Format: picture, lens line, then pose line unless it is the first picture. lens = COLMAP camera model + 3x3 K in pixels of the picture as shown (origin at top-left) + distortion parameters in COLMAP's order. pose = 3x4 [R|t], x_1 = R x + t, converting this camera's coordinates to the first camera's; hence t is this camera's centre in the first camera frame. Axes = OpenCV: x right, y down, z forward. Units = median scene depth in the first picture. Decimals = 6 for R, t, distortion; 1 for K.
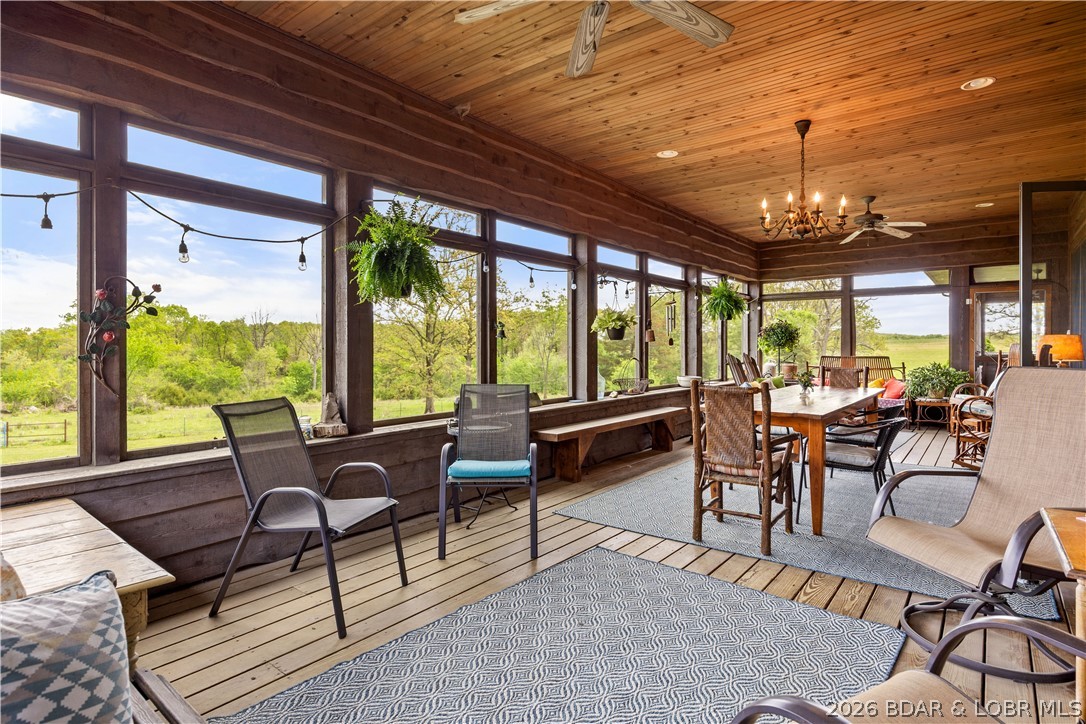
lens RADIAL K [[575.3, 0, 544.9], [0, 575.3, 352.2], [0, 0, 1]] dist [-0.003000, -0.000370]
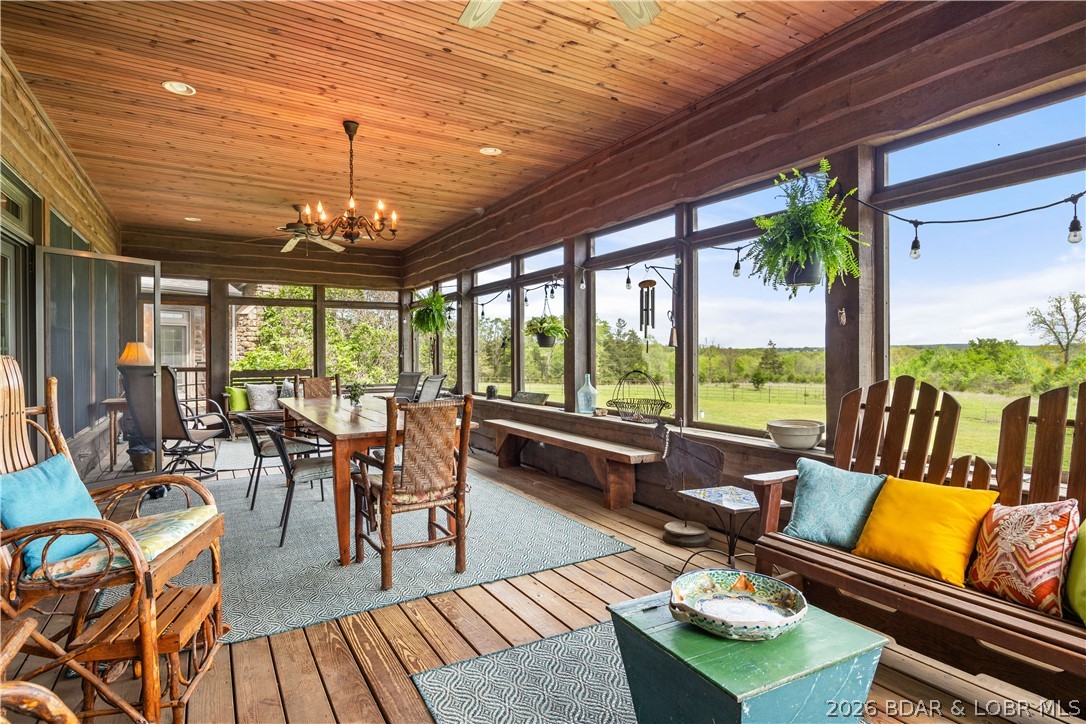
lens RADIAL K [[575.3, 0, 545.5], [0, 575.3, 364.9], [0, 0, 1]] dist [-0.003000, -0.000370]
pose [[-0.369718, 0.024495, -0.928821, 0.995653], [-0.004896, 0.999587, 0.028310, -0.019862], [0.929131, 0.015014, -0.369445, 1.343971]]
